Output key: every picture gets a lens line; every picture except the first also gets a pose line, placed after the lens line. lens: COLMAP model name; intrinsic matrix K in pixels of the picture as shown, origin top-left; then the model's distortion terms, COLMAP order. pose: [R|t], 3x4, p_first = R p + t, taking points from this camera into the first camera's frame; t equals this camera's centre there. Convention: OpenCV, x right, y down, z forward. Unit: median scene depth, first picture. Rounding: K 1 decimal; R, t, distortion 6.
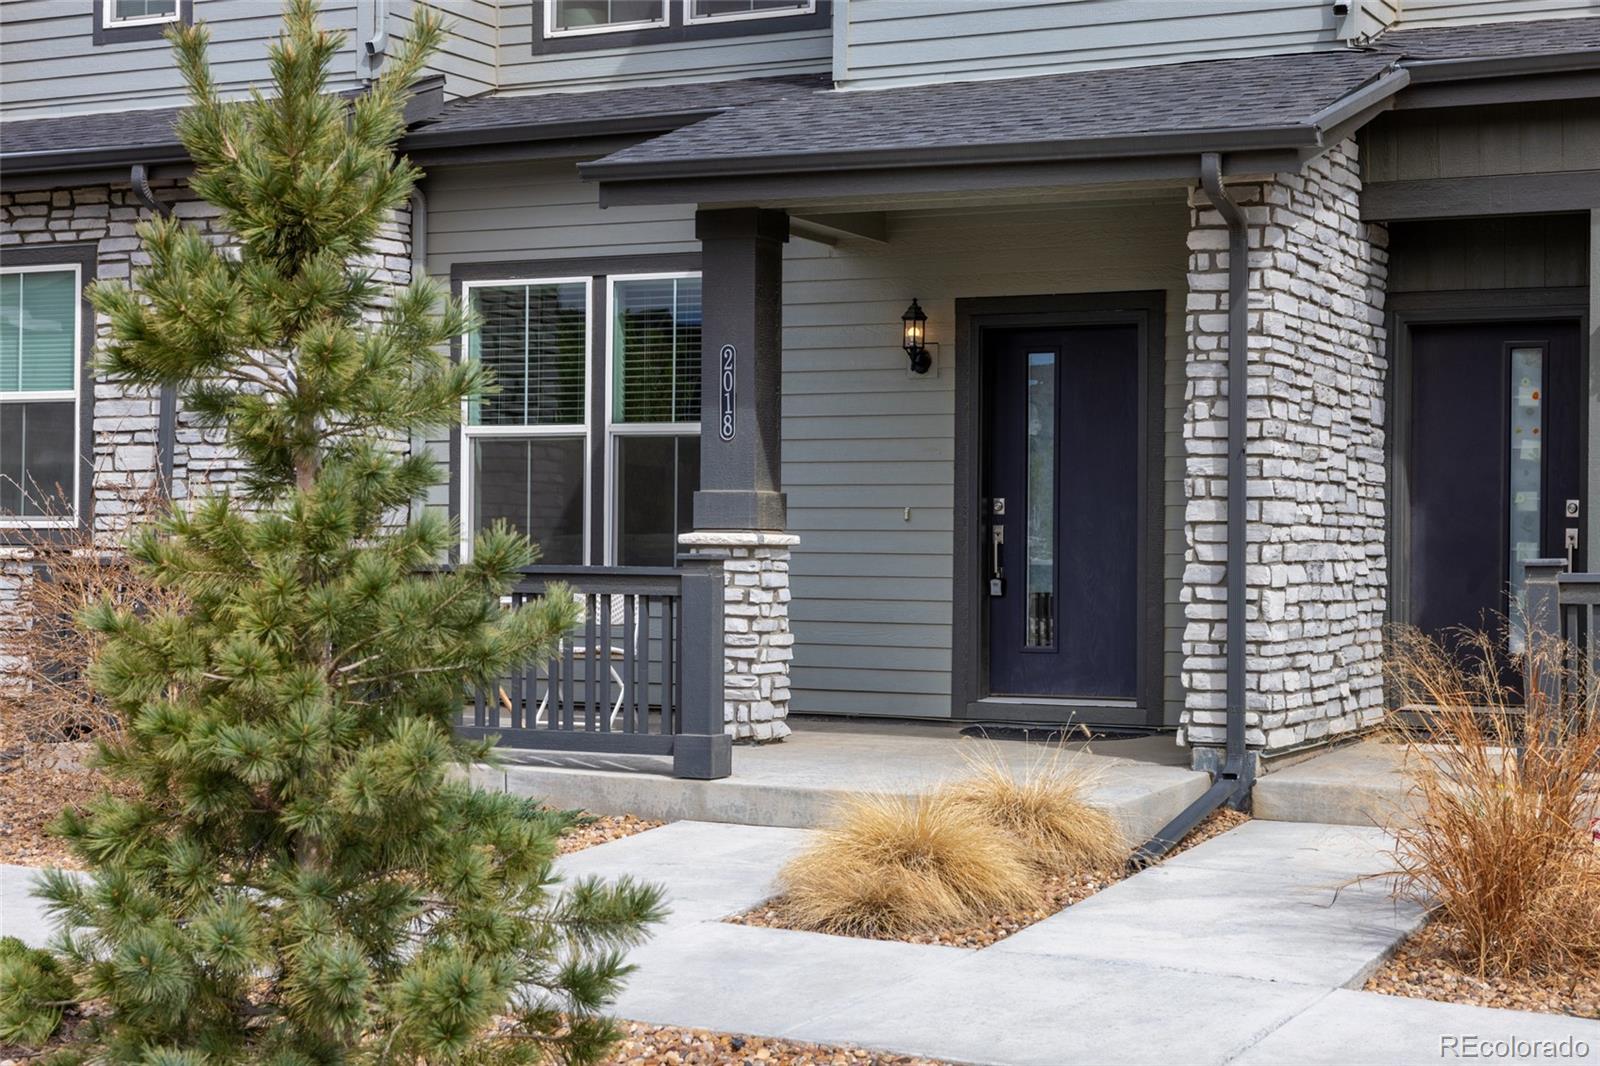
lens RADIAL K [[2568.4, 0, 802.2], [0, 2568.4, 528.6], [0, 0, 1]] dist [0.035082, 0.000000]
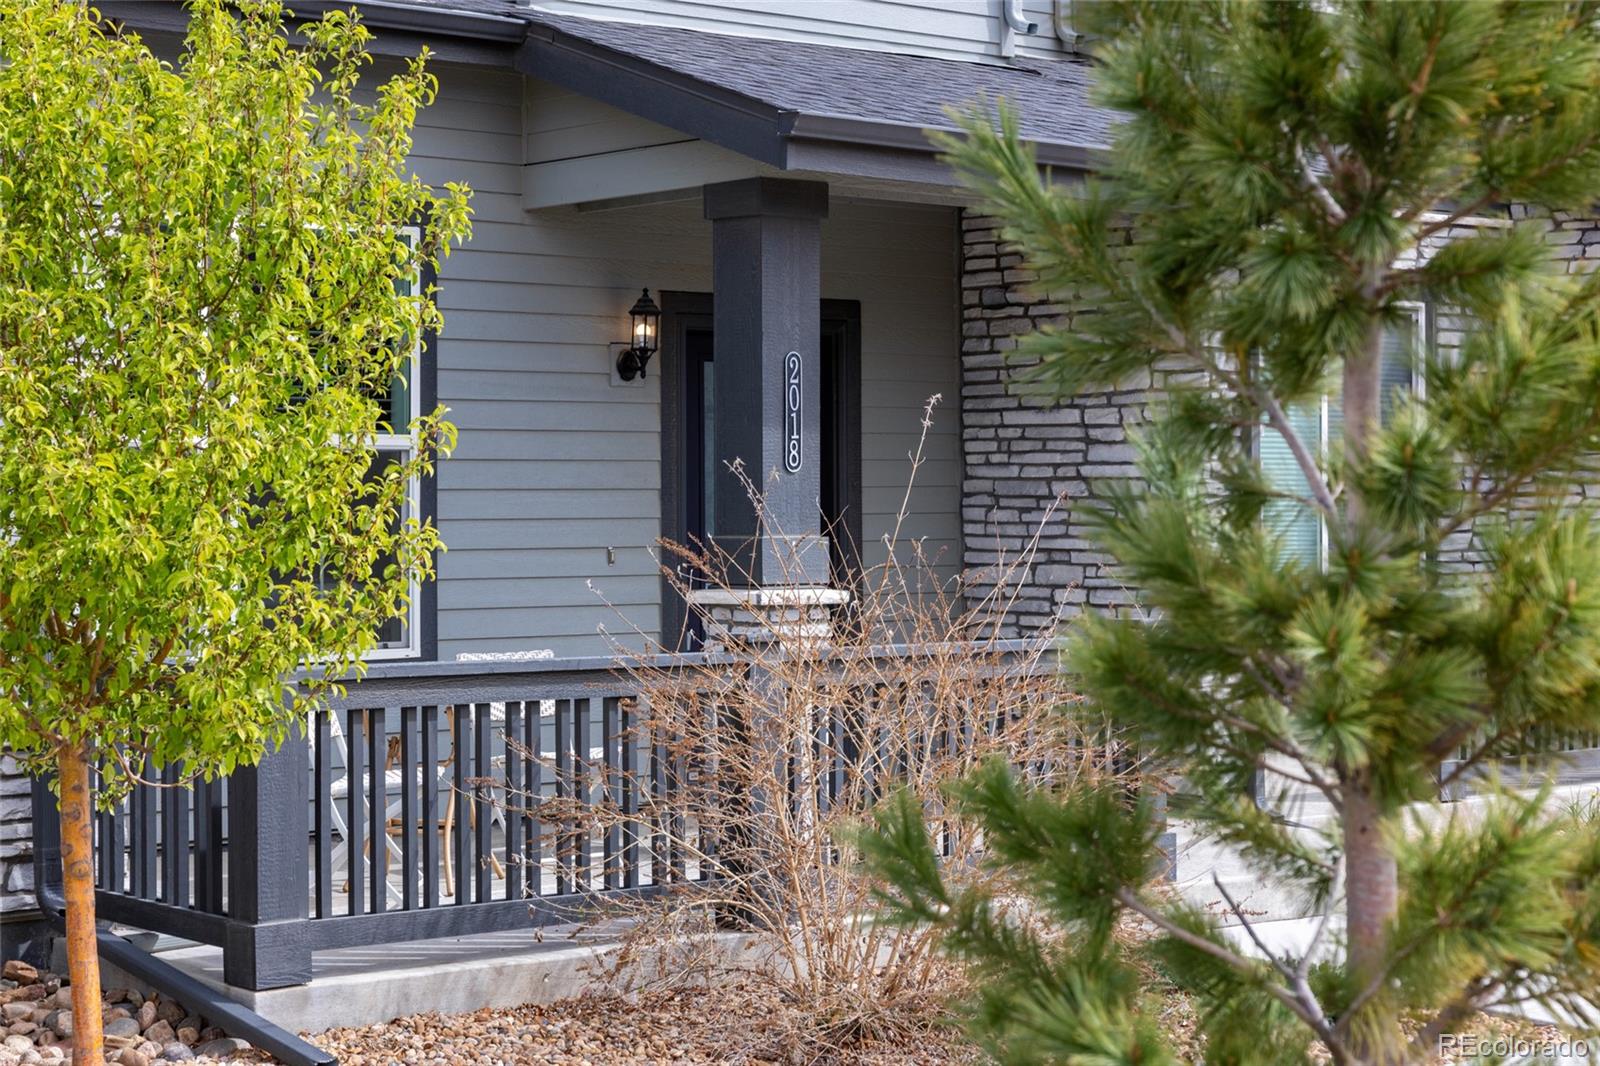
lens RADIAL K [[3118.9, 0, 789.5], [0, 3118.9, 530.0], [0, 0, 1]] dist [0.099627, 0.000000]
pose [[0.392759, -0.016090, 0.919501, -0.885221], [0.003190, 0.999865, 0.016134, -0.031151], [-0.919636, -0.003403, 0.392757, 0.603467]]
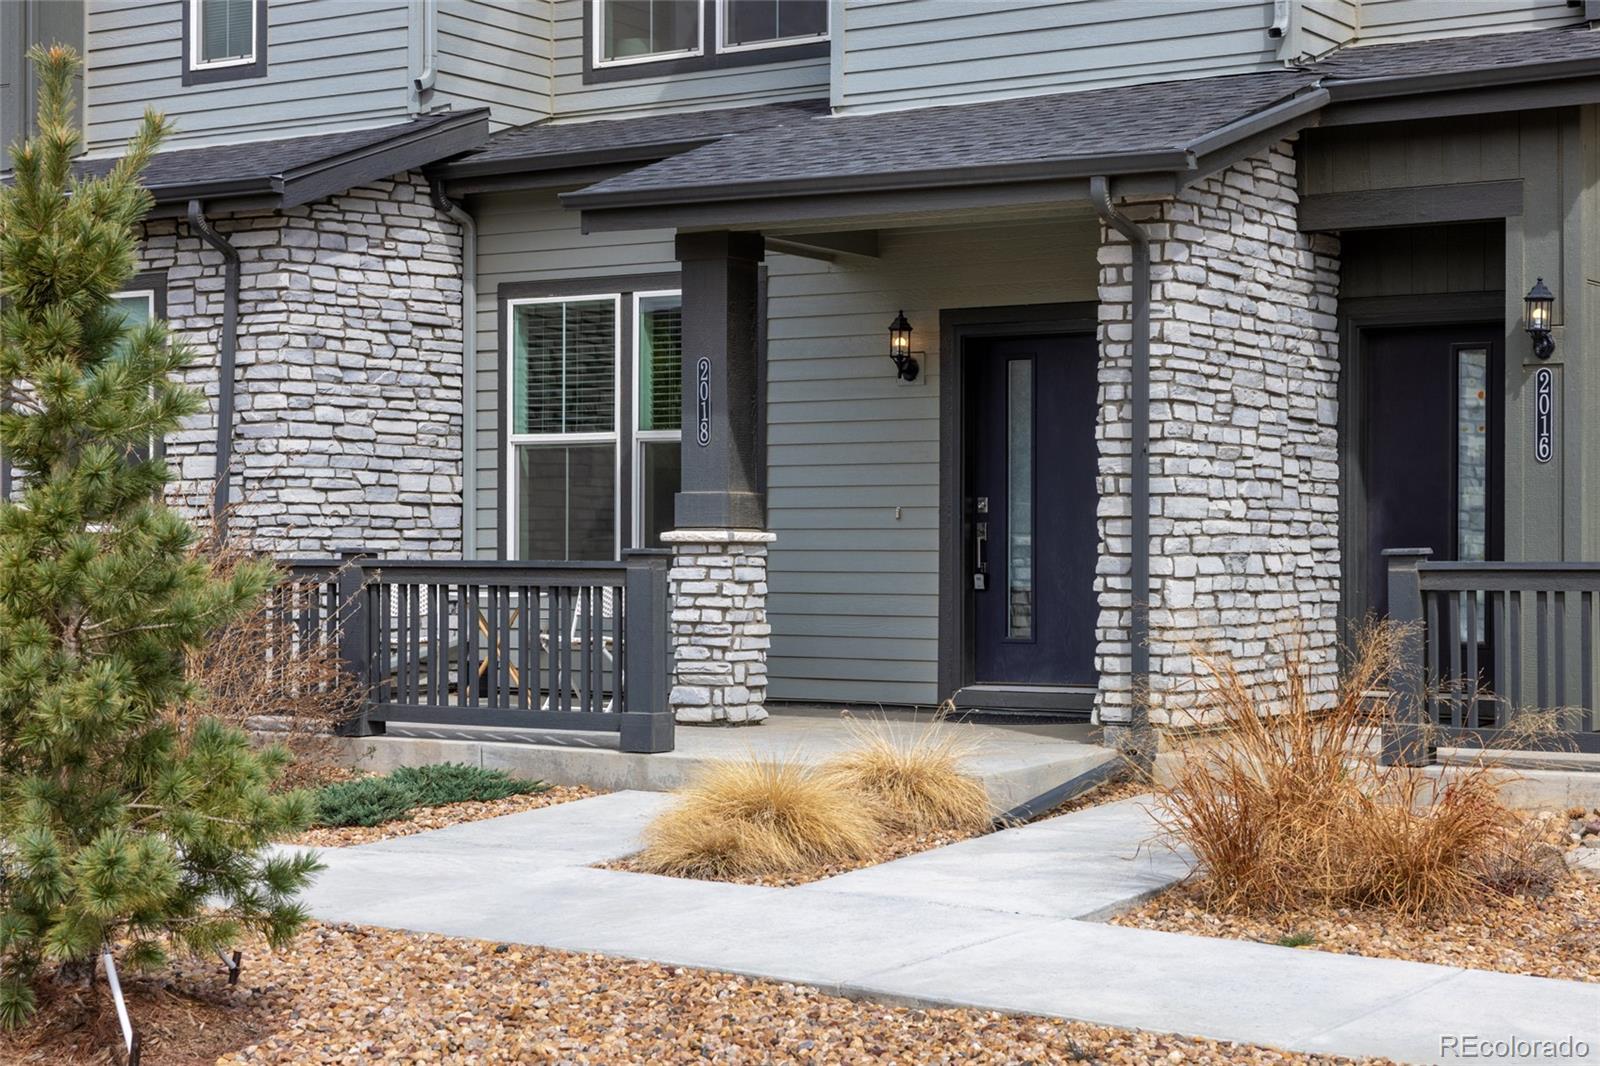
lens RADIAL K [[2719.0, 0, 801.2], [0, 2719.0, 539.0], [0, 0, 1]] dist [0.042545, 0.000000]
pose [[0.993240, -0.006250, -0.115910, 0.139870], [0.006256, 0.999980, -0.000315, 0.005491], [0.115909, -0.000412, 0.993260, -0.130604]]
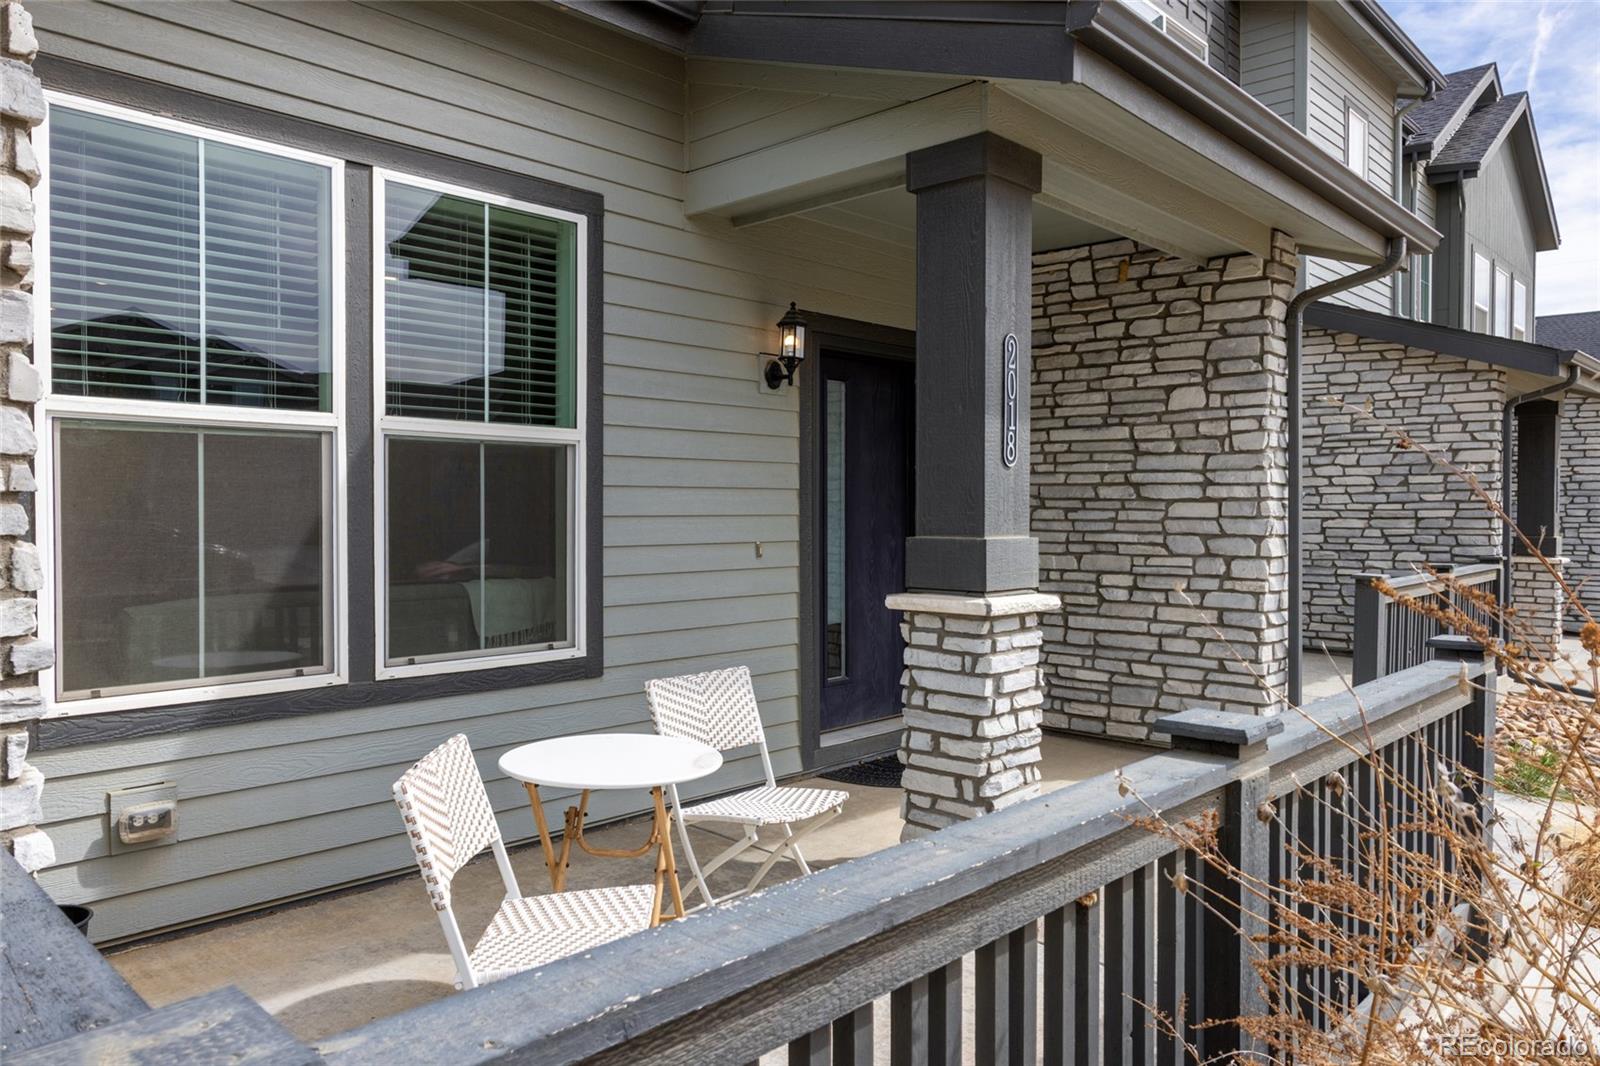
lens RADIAL K [[1114.5, 0, 793.2], [0, 1114.5, 530.2], [0, 0, 1]] dist [-0.001603, -0.001421]
pose [[0.293474, -0.025611, 0.955624, -0.335152], [-0.003088, 0.999610, 0.027738, -0.024308], [-0.955962, -0.011092, 0.293281, 0.935570]]
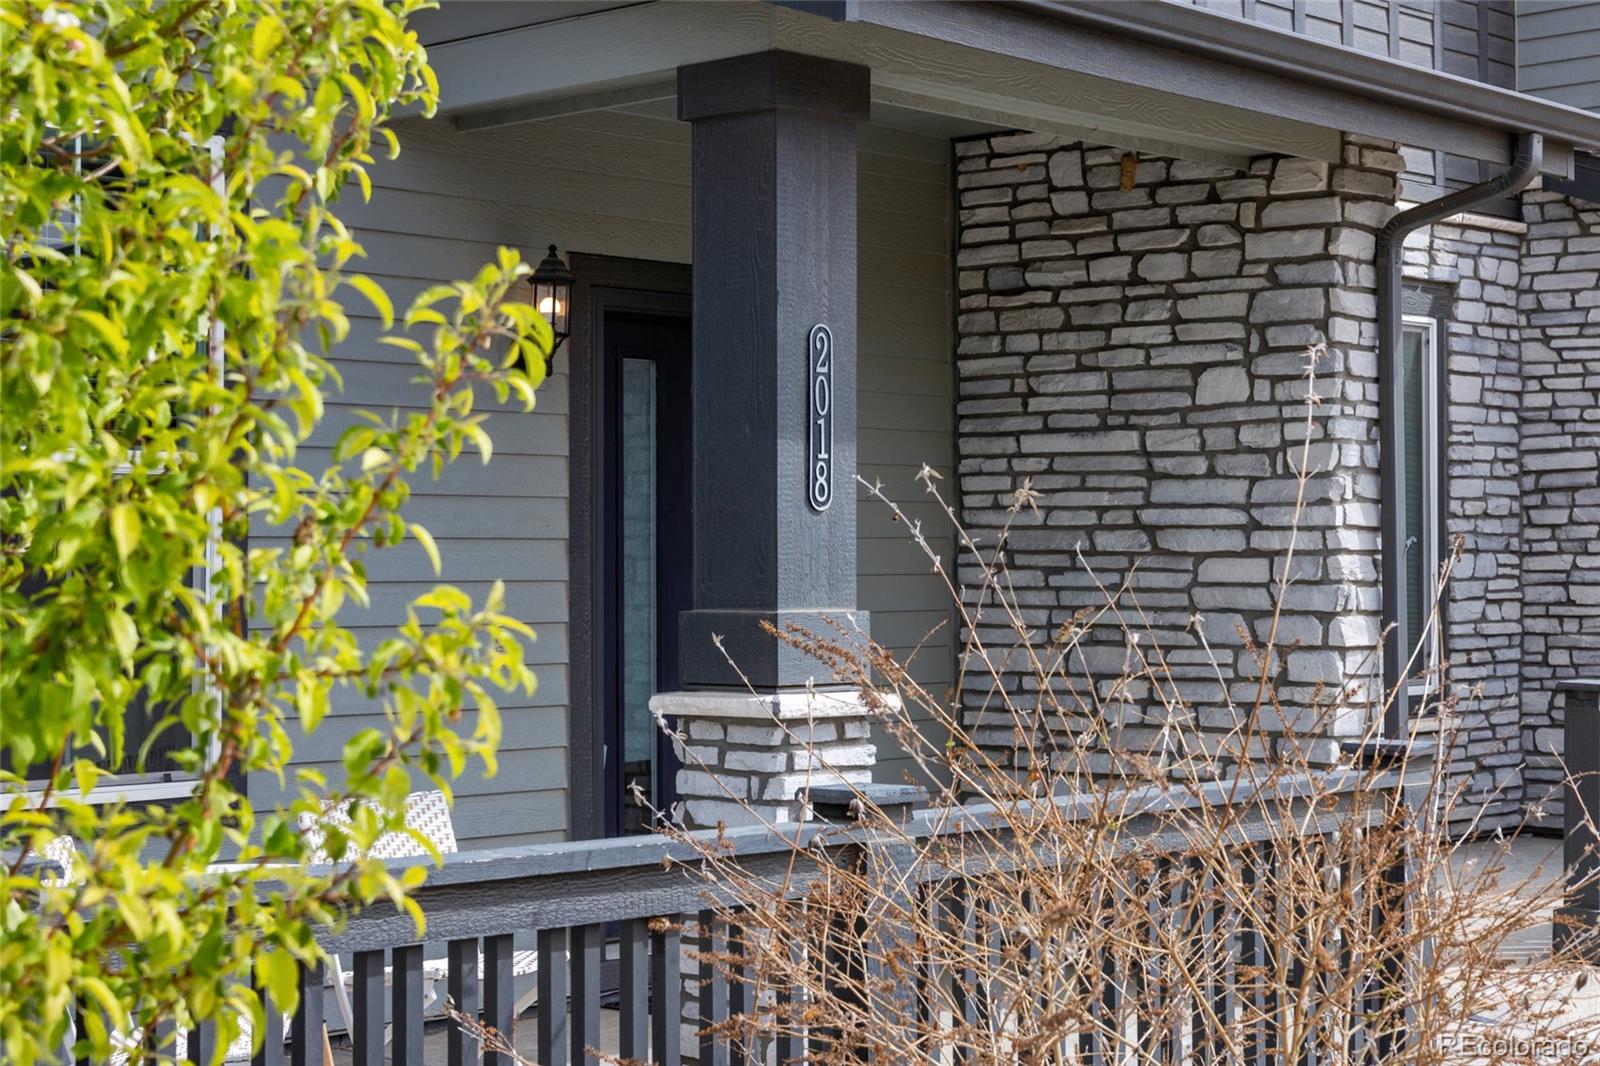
lens RADIAL K [[2831.7, 0, 808.5], [0, 2831.7, 532.7], [0, 0, 1]] dist [0.034494, 0.000000]
pose [[0.282638, 0.003743, 0.959219, -0.551469], [-0.000247, 0.999993, -0.003830, -0.027044], [-0.959227, 0.000845, 0.282636, 0.816415]]
